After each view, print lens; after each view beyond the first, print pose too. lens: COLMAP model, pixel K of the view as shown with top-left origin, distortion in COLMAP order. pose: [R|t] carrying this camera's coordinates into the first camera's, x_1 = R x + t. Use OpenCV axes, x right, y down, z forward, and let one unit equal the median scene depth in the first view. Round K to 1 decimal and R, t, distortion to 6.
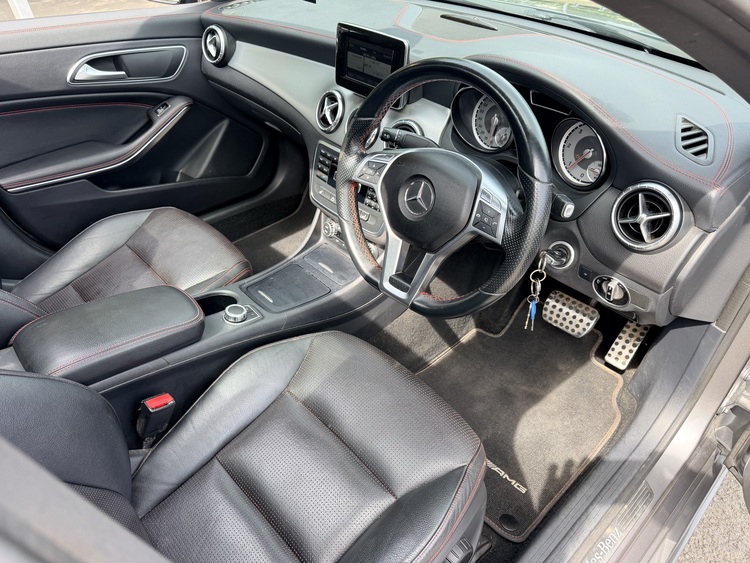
lens RADIAL K [[536.6, 0, 375.4], [0, 536.6, 282.2], [0, 0, 1]] dist [0.026494, -0.019937]
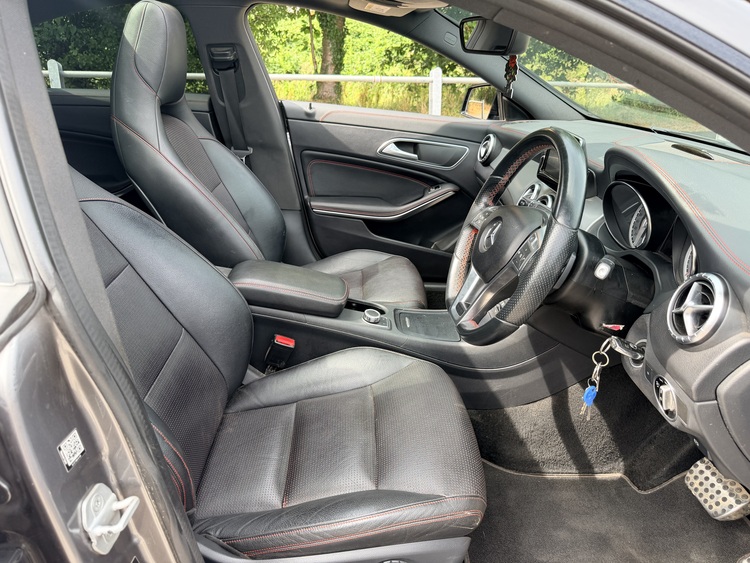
lens RADIAL K [[536.6, 0, 374.8], [0, 536.6, 282.3], [0, 0, 1]] dist [0.026494, -0.019937]
pose [[0.751695, 0.291996, -0.591348, 0.346046], [-0.444181, 0.886937, -0.126671, 0.109418], [0.487501, 0.357884, 0.796406, -0.002667]]
